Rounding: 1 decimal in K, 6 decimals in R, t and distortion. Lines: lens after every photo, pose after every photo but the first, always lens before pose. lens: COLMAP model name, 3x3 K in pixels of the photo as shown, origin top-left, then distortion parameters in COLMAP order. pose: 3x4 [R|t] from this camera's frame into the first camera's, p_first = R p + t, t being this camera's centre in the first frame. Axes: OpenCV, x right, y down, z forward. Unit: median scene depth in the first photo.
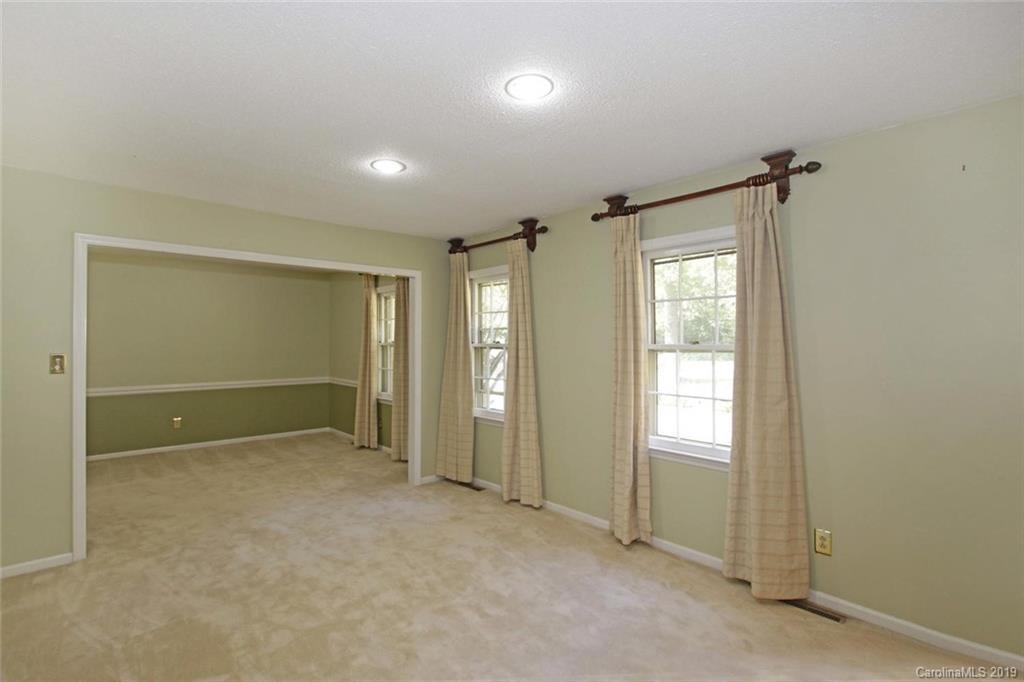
lens RADIAL K [[493.7, 0, 516.1], [0, 493.7, 338.8], [0, 0, 1]] dist [-0.033065, 0.000240]
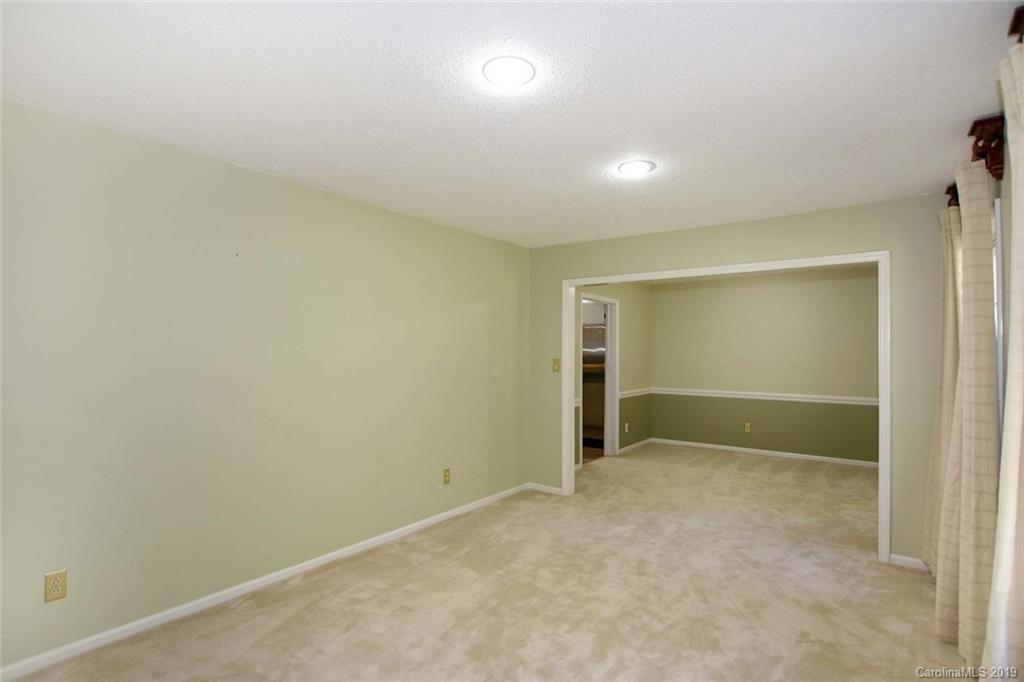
lens RADIAL K [[493.7, 0, 490.1], [0, 493.7, 343.1], [0, 0, 1]] dist [-0.033065, 0.000240]
pose [[0.146624, -0.010099, -0.989141, 0.192021], [-0.004495, 0.999931, -0.010875, -0.000585], [0.989182, 0.006041, 0.146569, 0.171439]]
